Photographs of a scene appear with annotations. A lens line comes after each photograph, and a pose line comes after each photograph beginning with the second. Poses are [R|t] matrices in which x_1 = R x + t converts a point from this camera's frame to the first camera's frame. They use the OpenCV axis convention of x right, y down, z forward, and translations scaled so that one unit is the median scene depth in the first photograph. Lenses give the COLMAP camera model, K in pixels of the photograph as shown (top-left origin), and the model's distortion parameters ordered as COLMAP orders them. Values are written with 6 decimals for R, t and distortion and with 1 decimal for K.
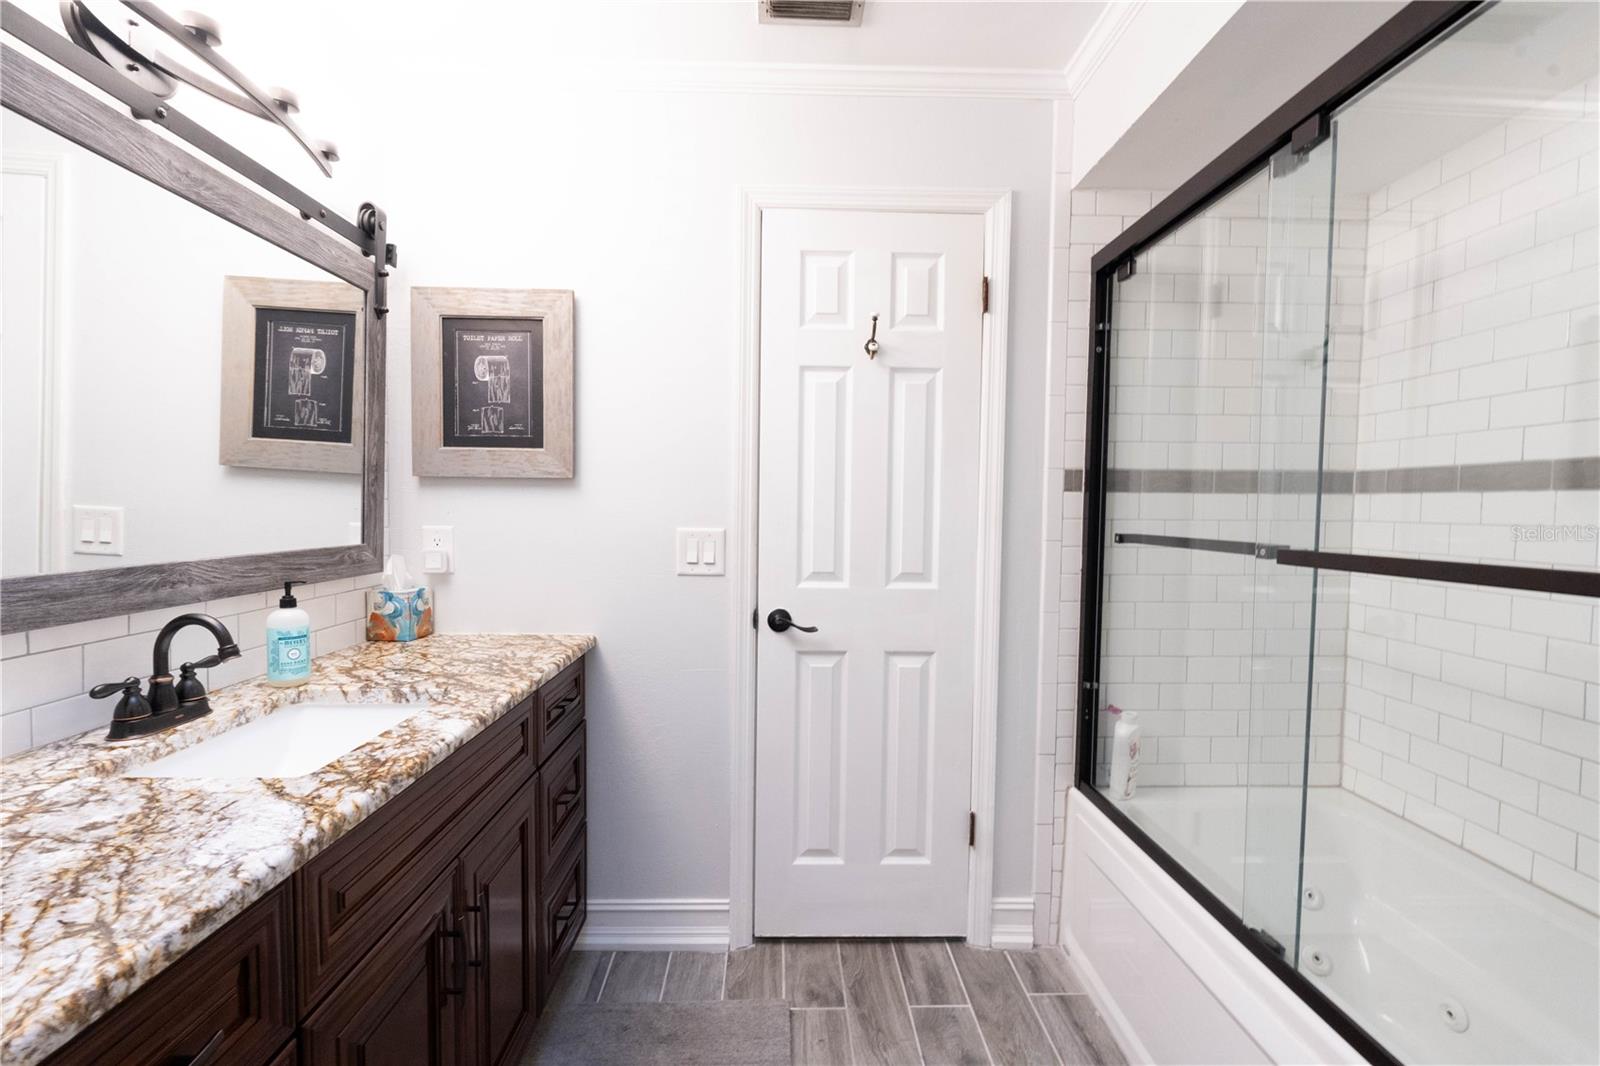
lens RADIAL K [[709.2, 0, 800.8], [0, 709.2, 532.8], [0, 0, 1]] dist [-0.004337, 0.002053]
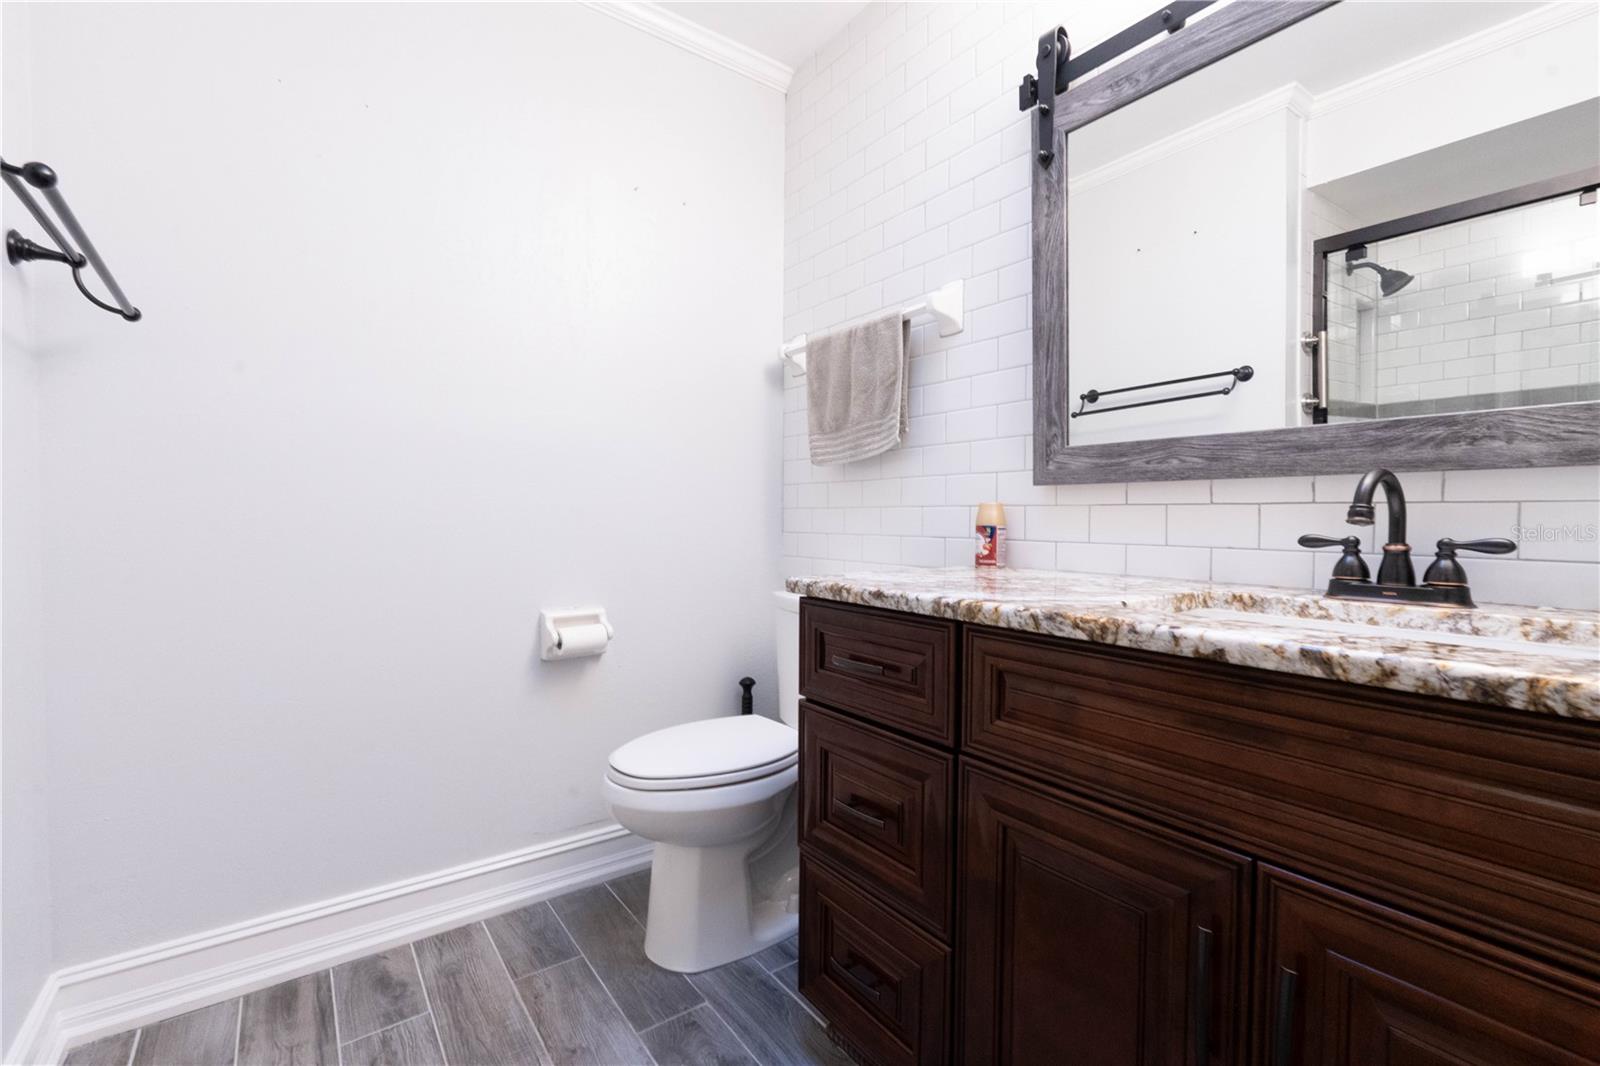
lens RADIAL K [[709.2, 0, 799.5], [0, 709.2, 524.9], [0, 0, 1]] dist [-0.004337, 0.002053]
pose [[-0.826390, -0.011476, -0.562981, 0.190962], [-0.038824, 0.998574, 0.036634, 0.194464], [0.561758, 0.052131, -0.825657, 1.440095]]
